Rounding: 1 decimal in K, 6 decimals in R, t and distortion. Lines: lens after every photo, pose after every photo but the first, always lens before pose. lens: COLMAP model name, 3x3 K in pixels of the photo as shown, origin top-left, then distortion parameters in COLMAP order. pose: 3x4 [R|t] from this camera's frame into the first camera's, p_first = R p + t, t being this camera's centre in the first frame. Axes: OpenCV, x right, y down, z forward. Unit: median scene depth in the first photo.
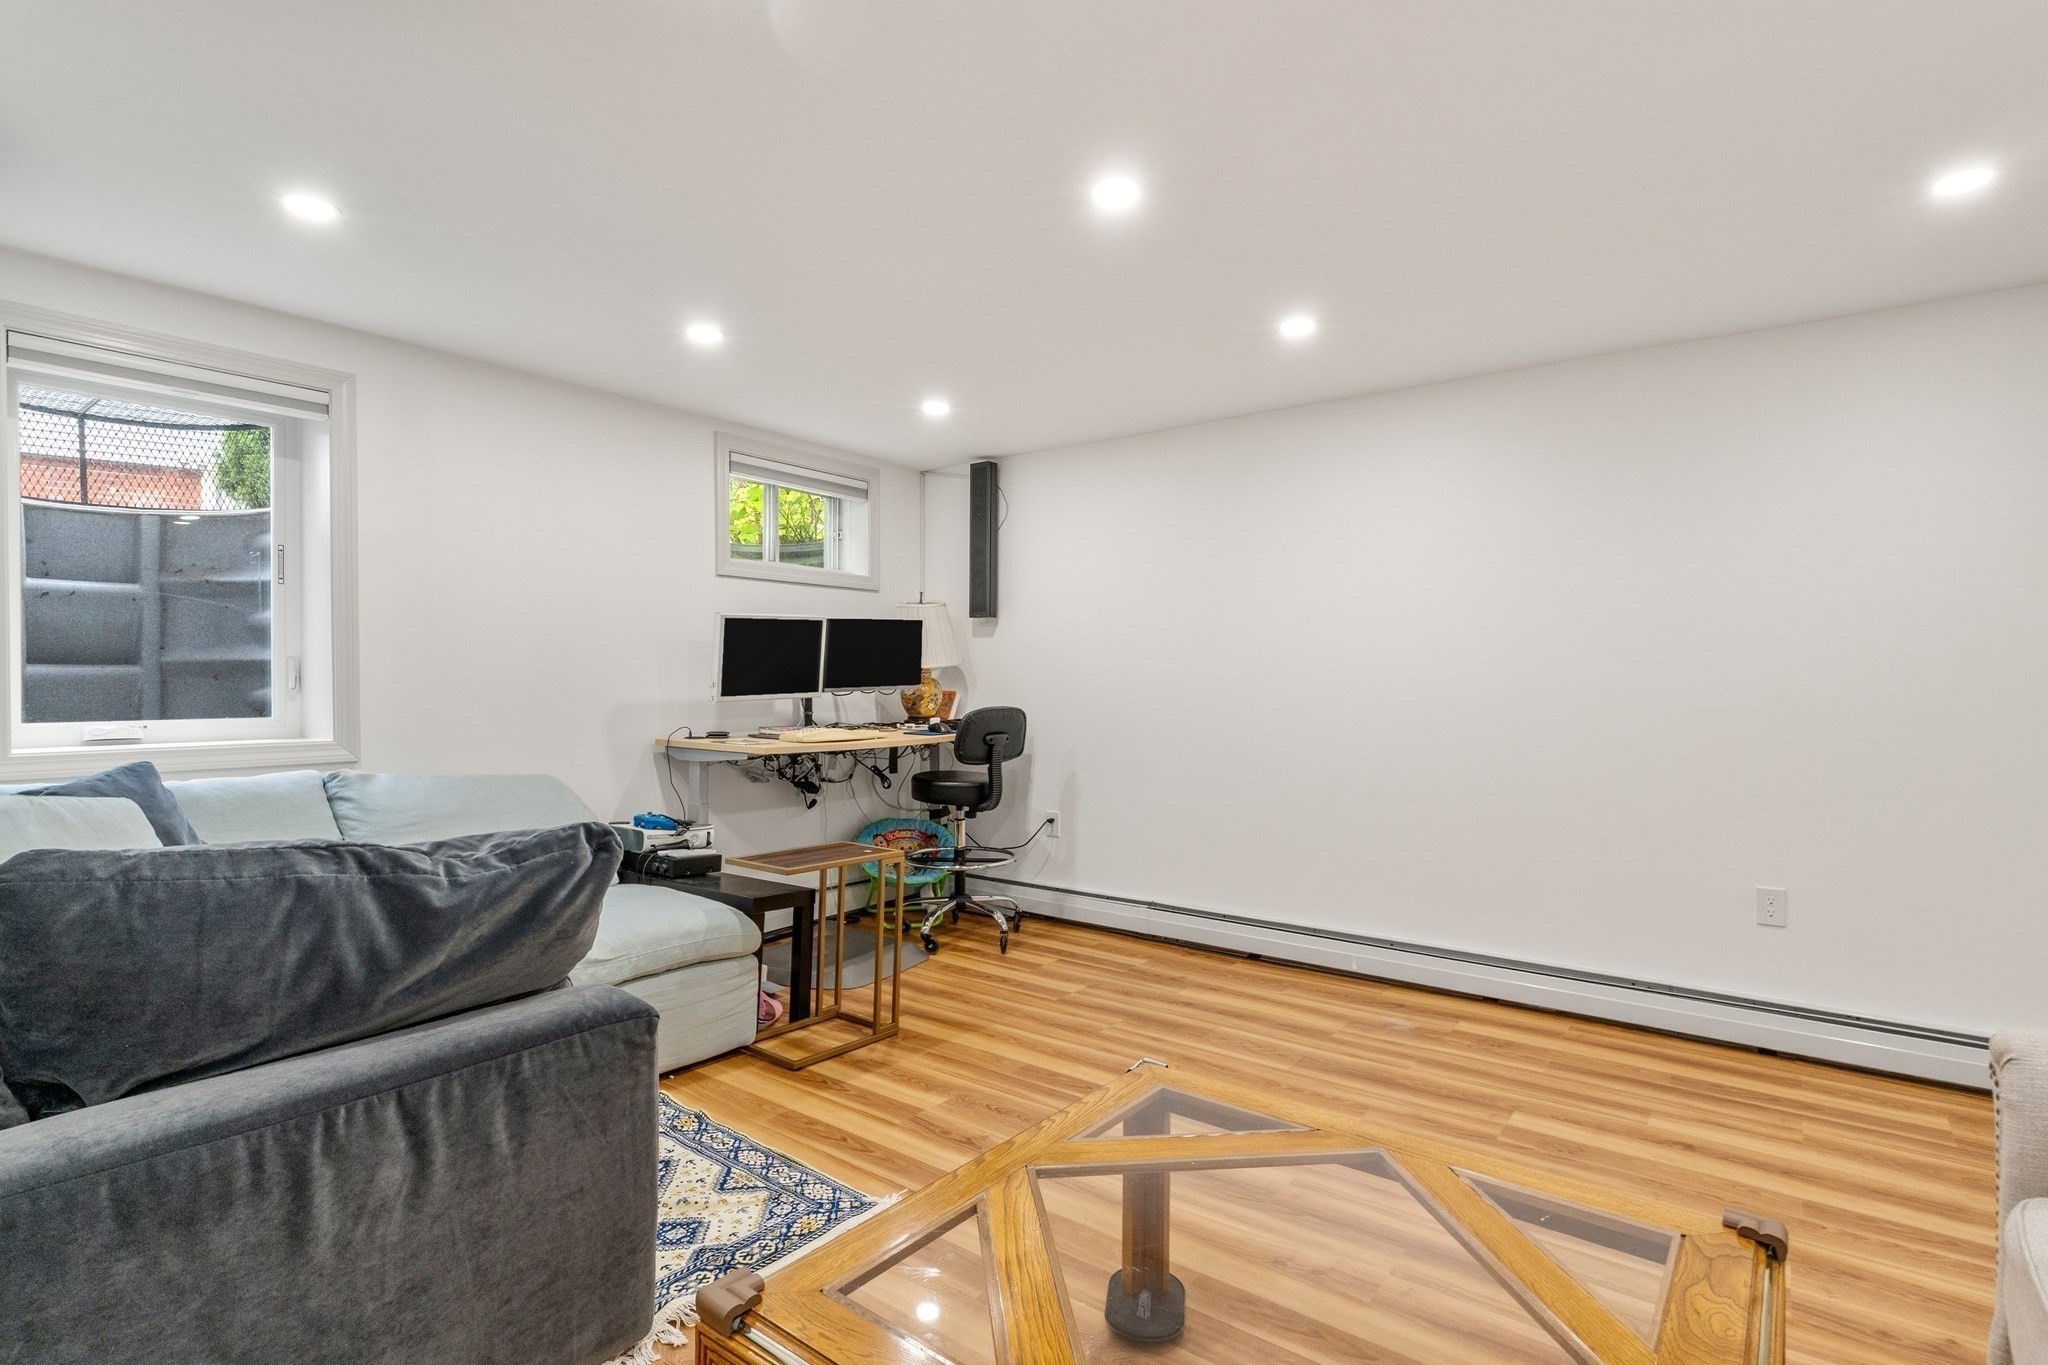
lens RADIAL K [[999.3, 0, 1017.1], [0, 999.3, 683.8], [0, 0, 1]] dist [0.006534, -0.000467]
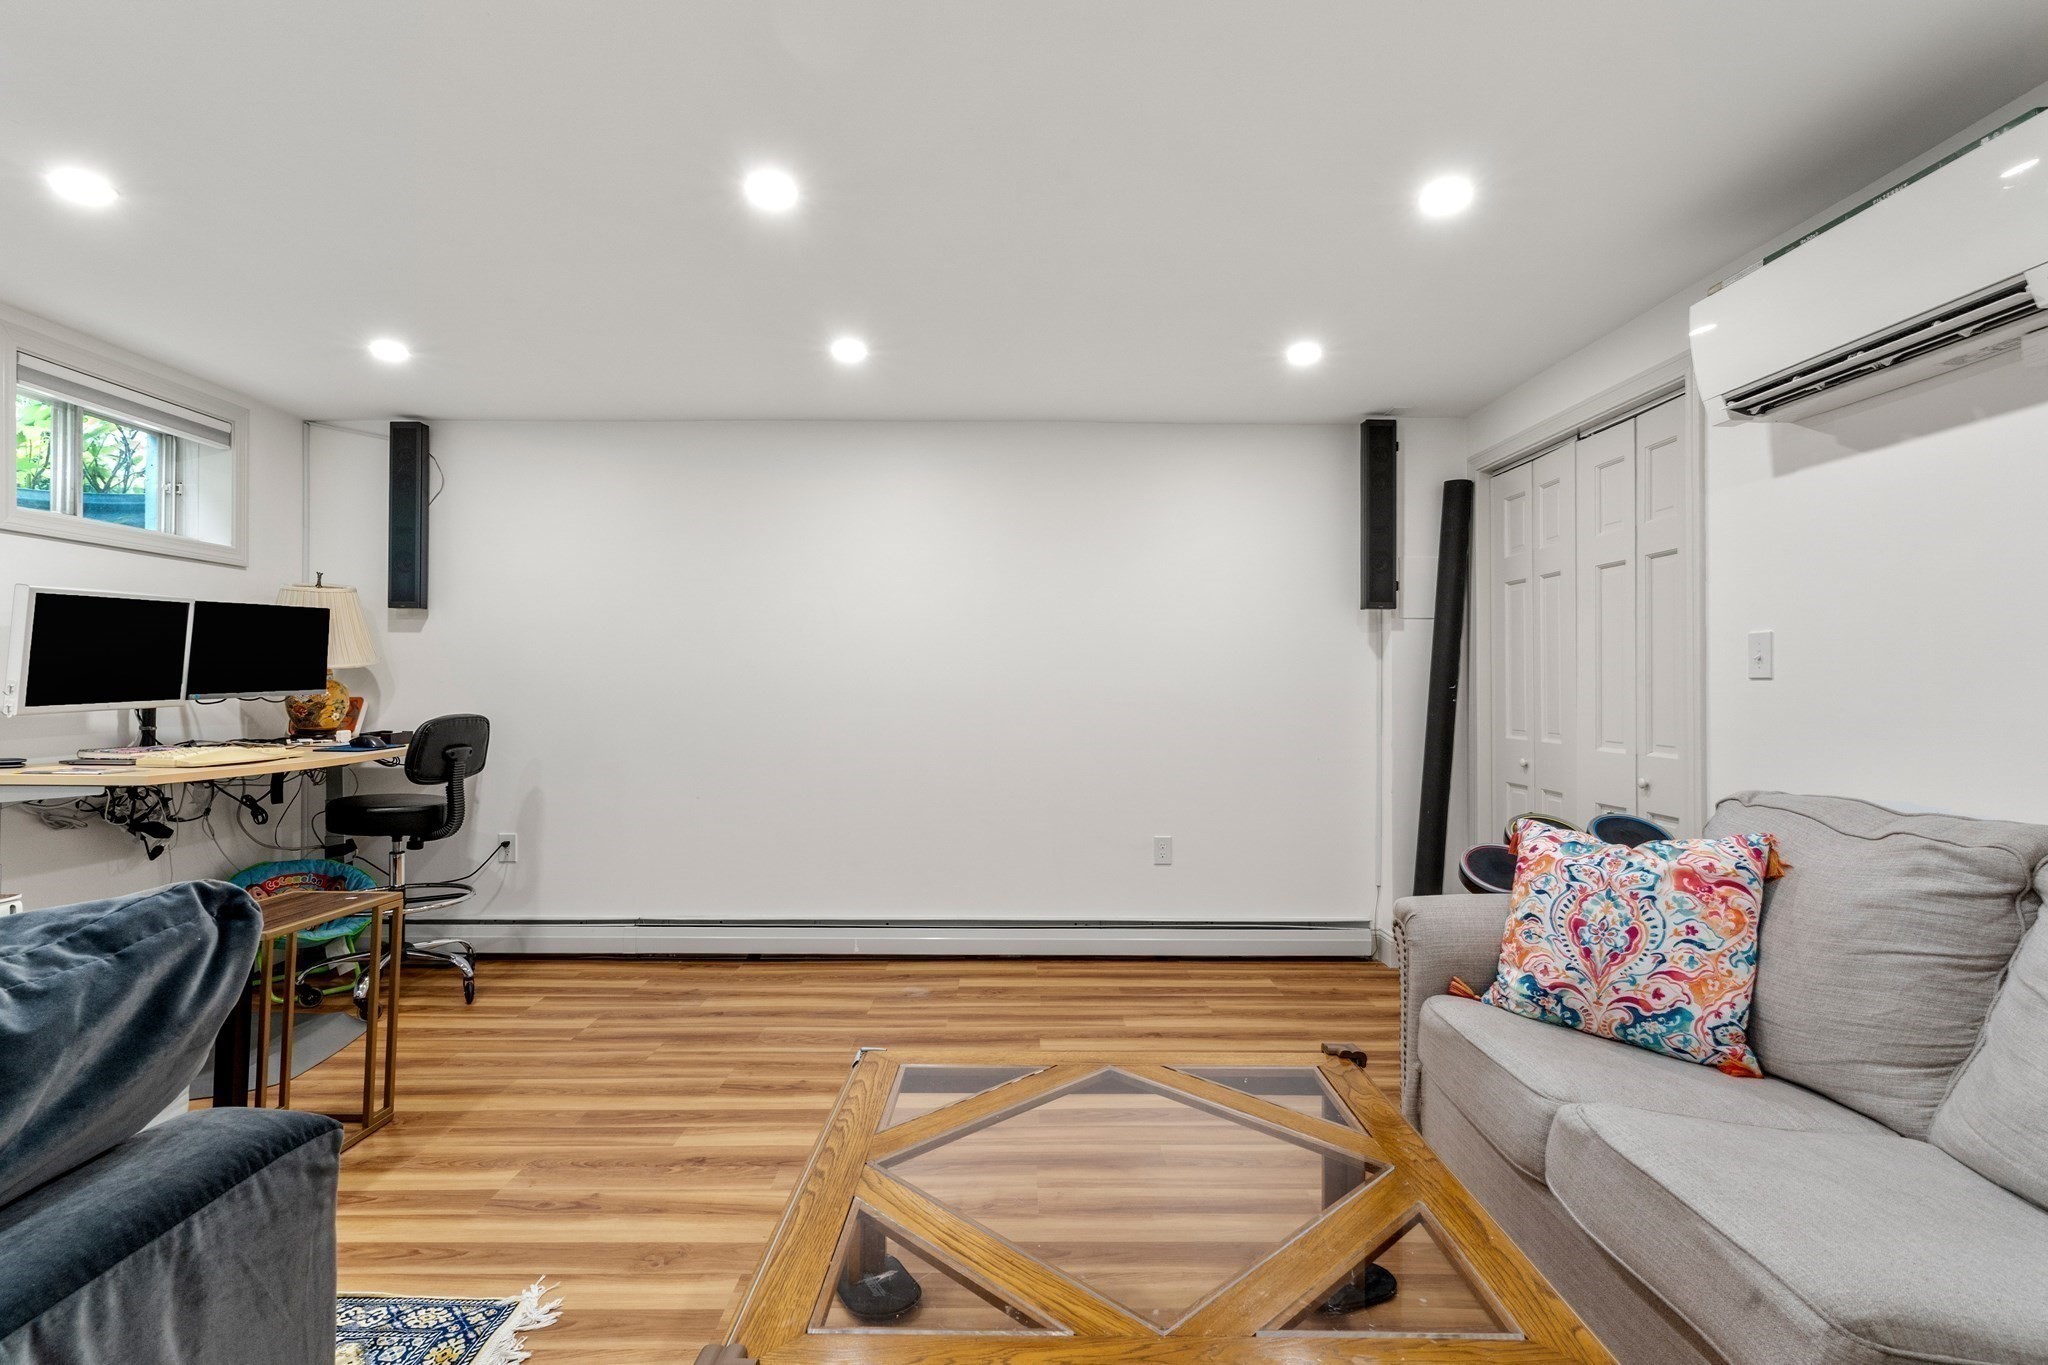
lens RADIAL K [[999.3, 0, 1012.5], [0, 999.3, 681.2], [0, 0, 1]] dist [0.006534, -0.000467]
pose [[0.794356, 0.001482, 0.607450, -0.172289], [0.003421, 0.999970, -0.006913, 0.002173], [-0.607442, 0.007569, 0.794328, 0.039168]]
